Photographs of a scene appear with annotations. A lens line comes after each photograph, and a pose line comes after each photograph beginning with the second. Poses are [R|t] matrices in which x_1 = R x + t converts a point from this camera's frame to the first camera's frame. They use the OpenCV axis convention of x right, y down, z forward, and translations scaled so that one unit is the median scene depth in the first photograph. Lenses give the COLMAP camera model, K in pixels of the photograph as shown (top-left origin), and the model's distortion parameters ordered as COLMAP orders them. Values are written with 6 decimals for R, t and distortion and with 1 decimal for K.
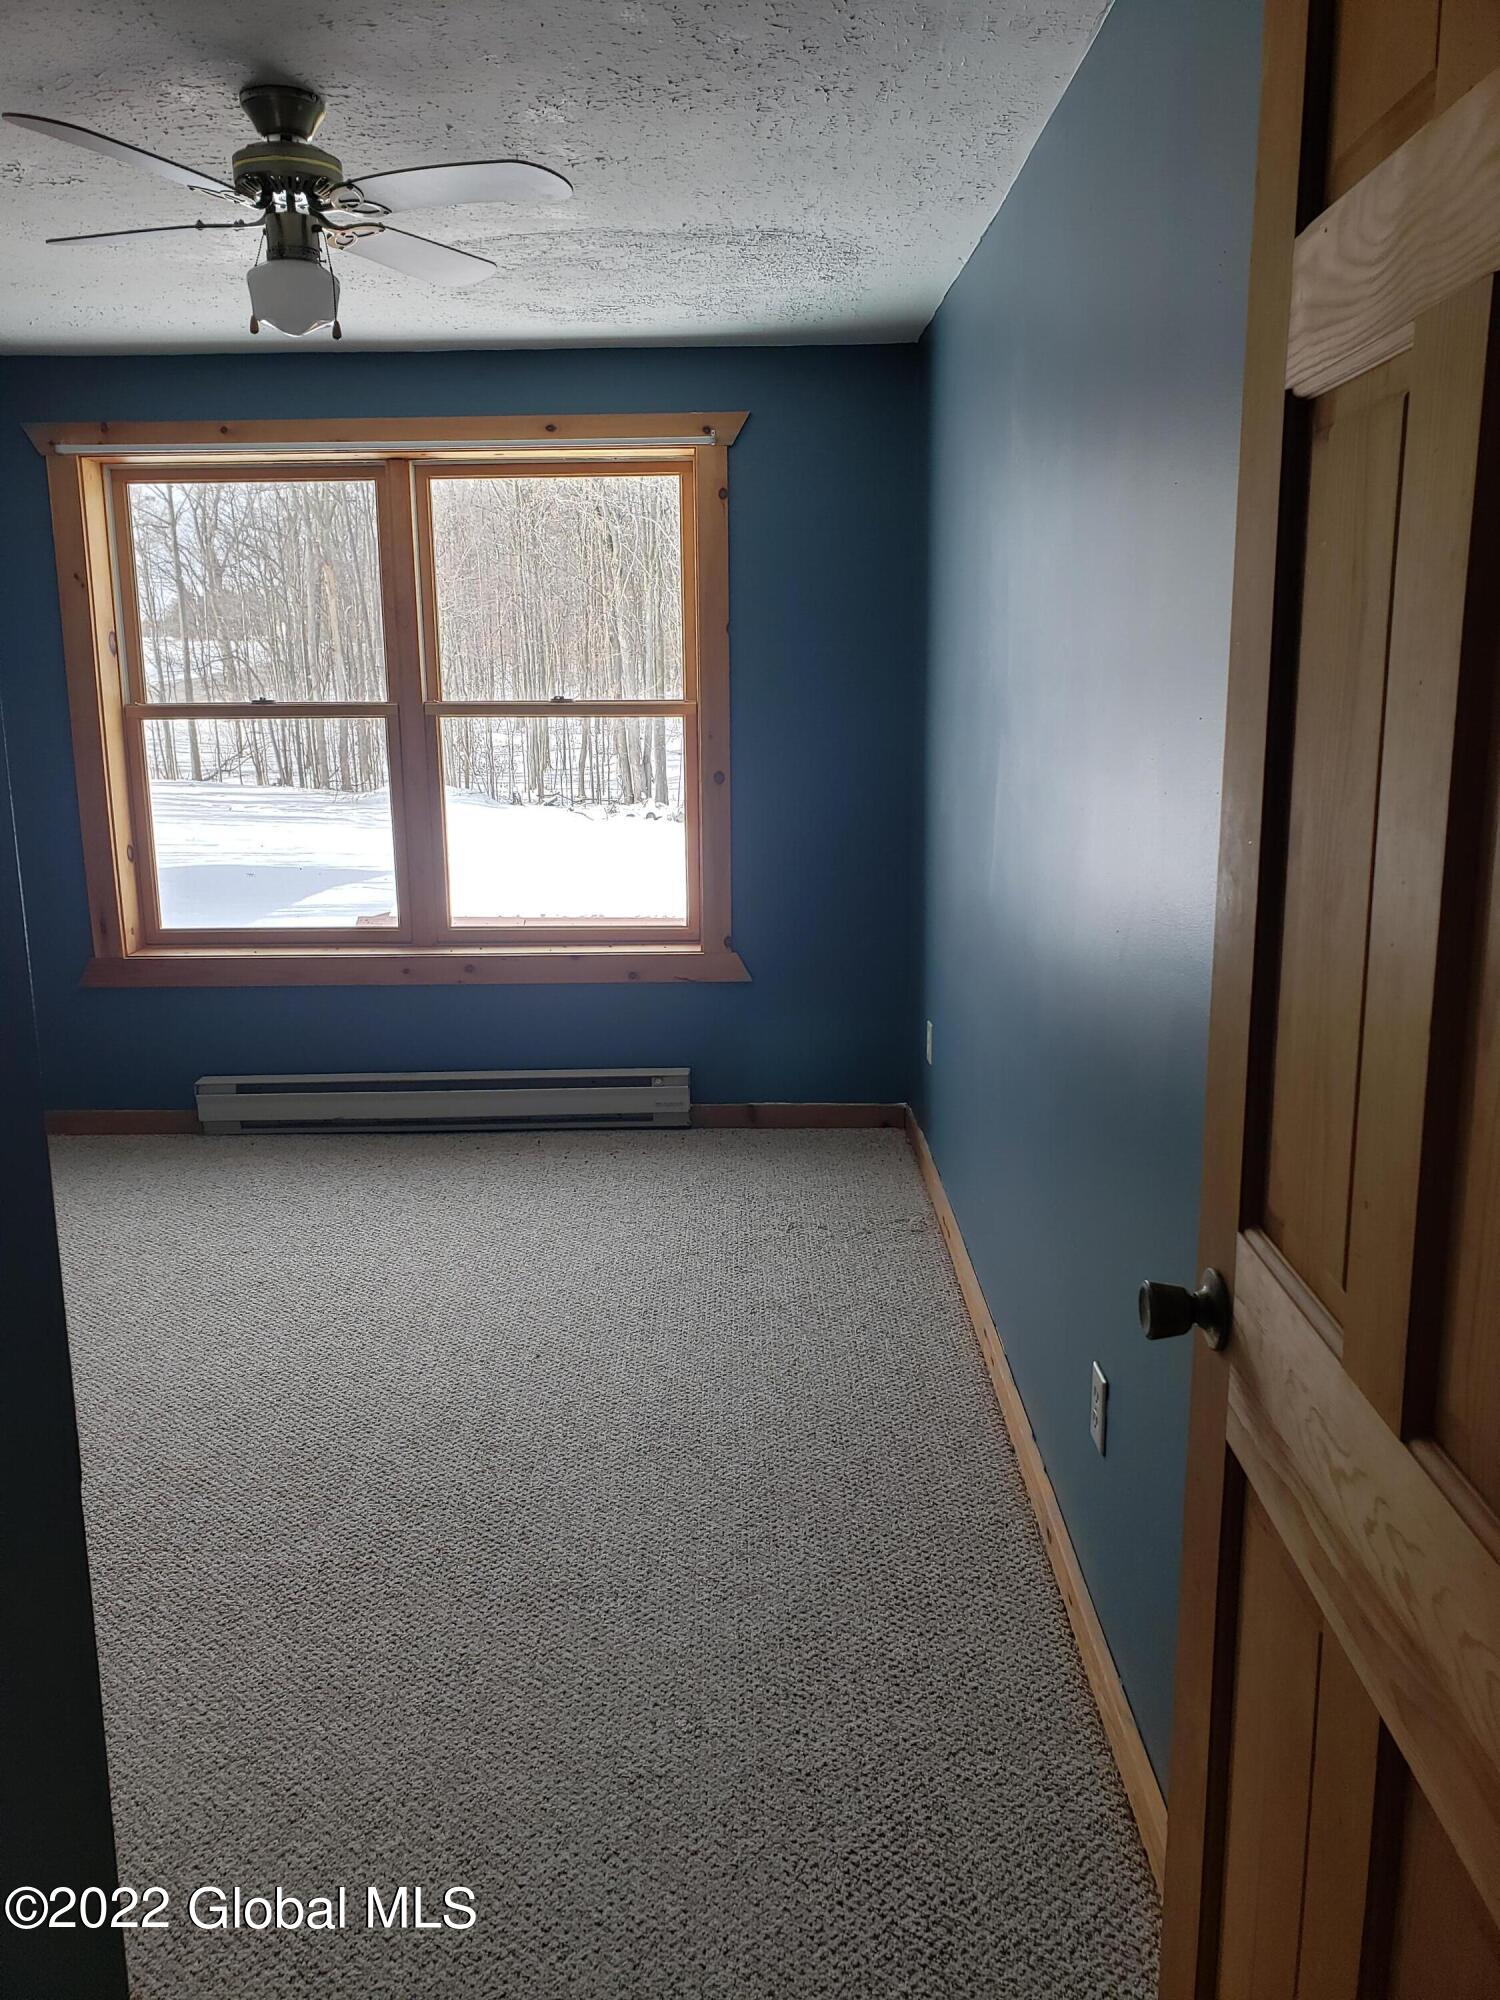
lens RADIAL K [[1546.0, 0, 754.1], [0, 1546.0, 999.3], [0, 0, 1]] dist [0.046007, -0.037774]
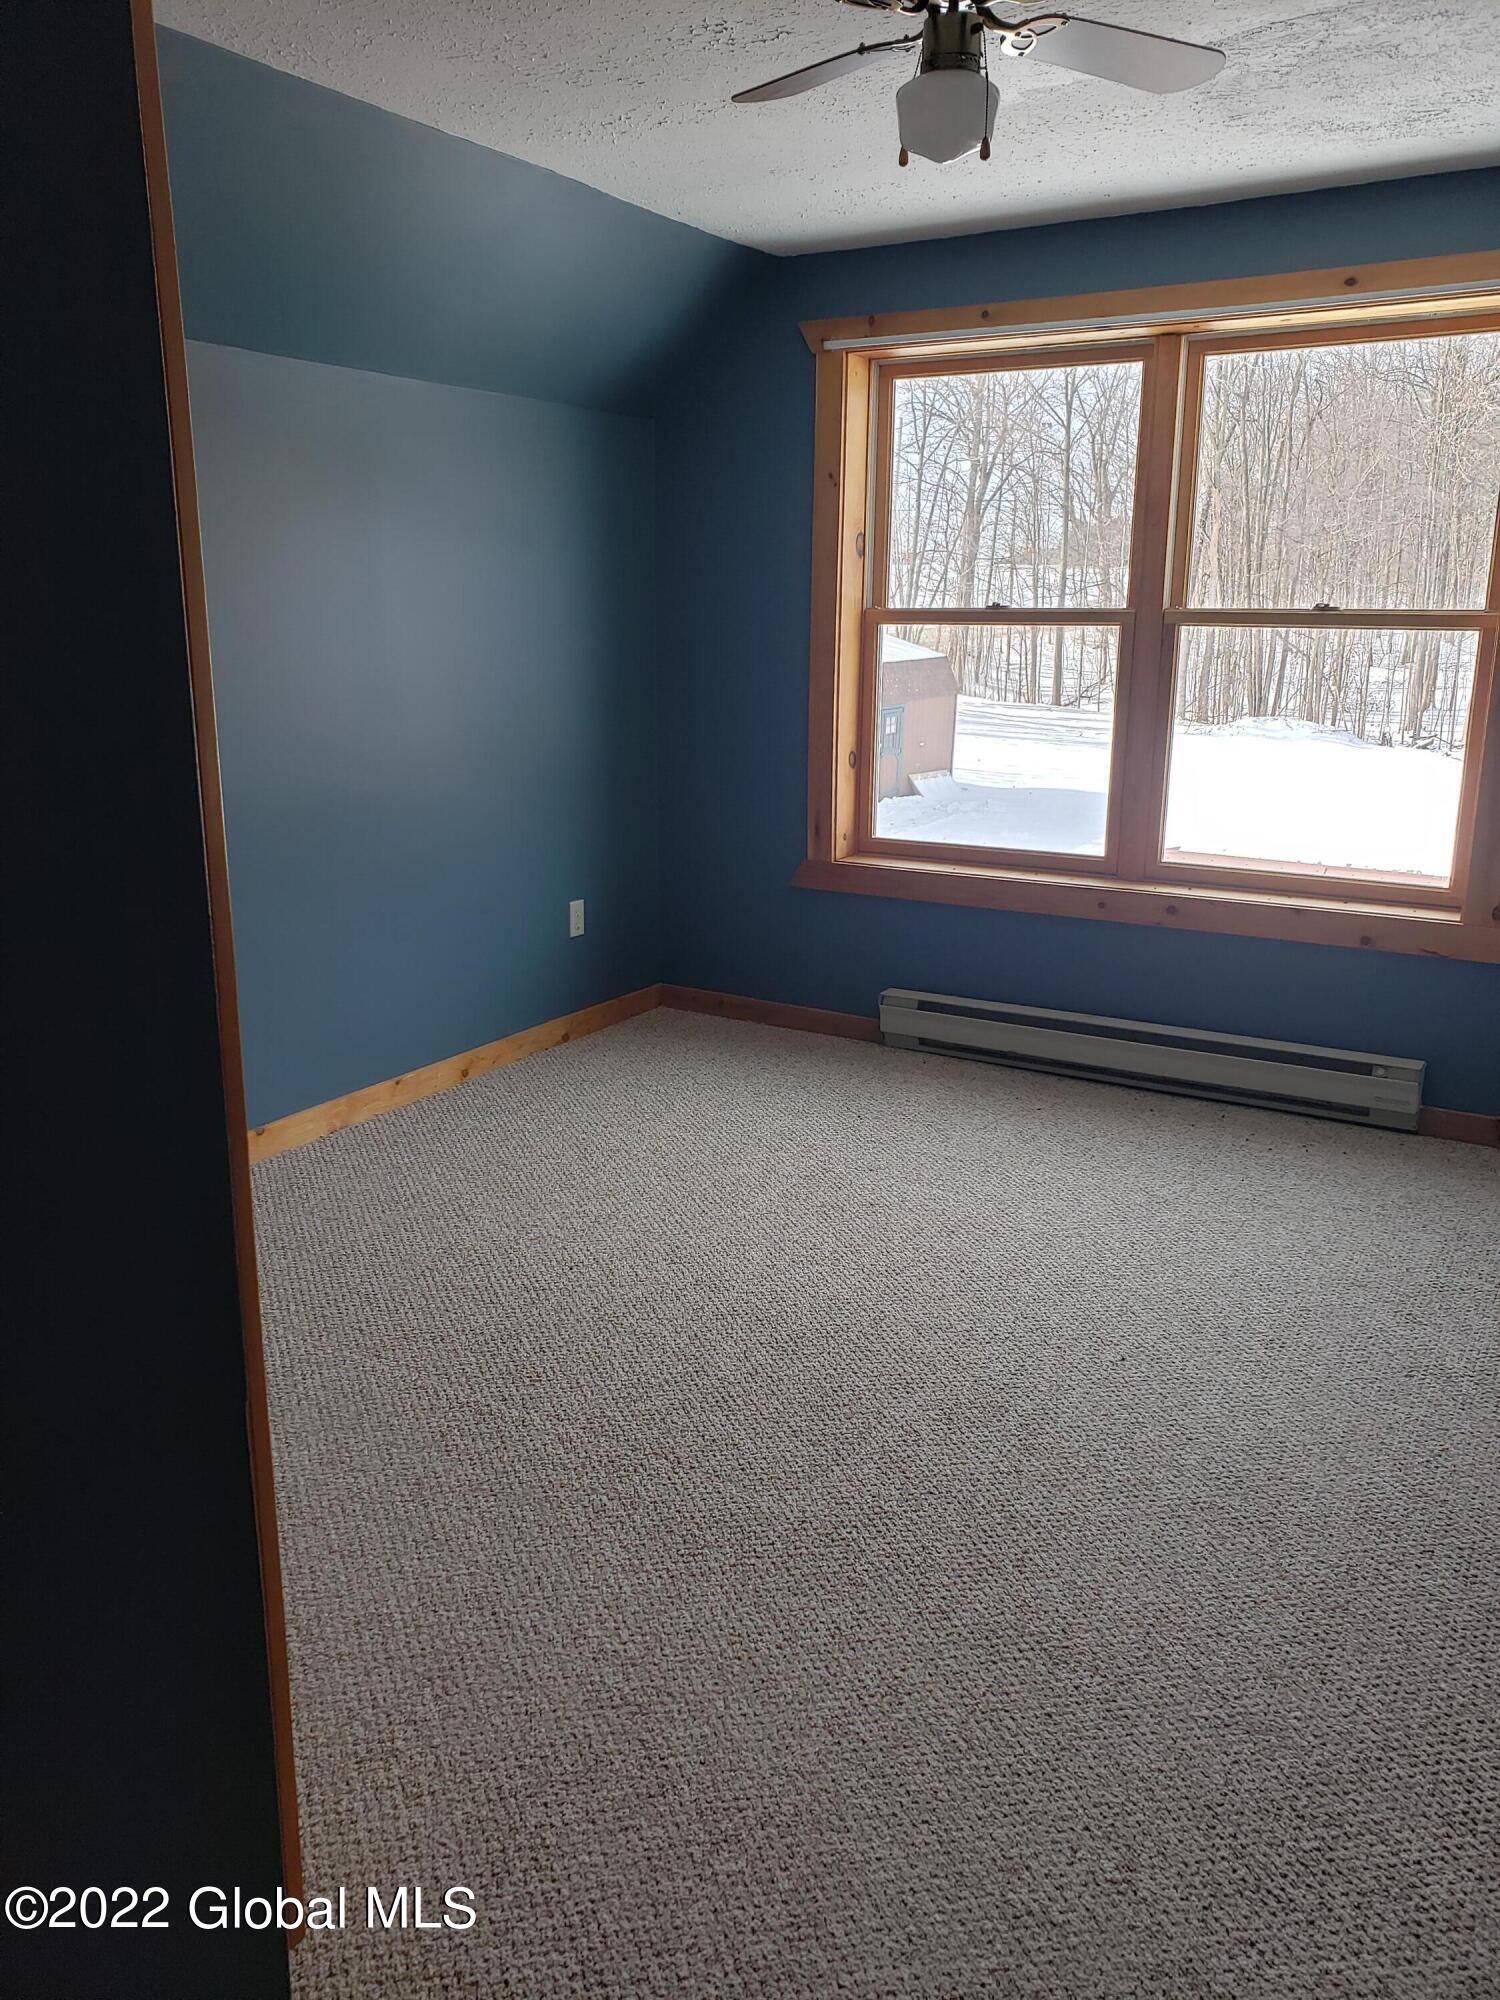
lens RADIAL K [[1546.0, 0, 762.3], [0, 1546.0, 994.5], [0, 0, 1]] dist [0.046007, -0.037774]
pose [[0.855726, 0.142543, -0.497407, 0.072411], [-0.123121, 0.989789, 0.071831, -0.007793], [0.502567, -0.000226, 0.864538, 0.113896]]
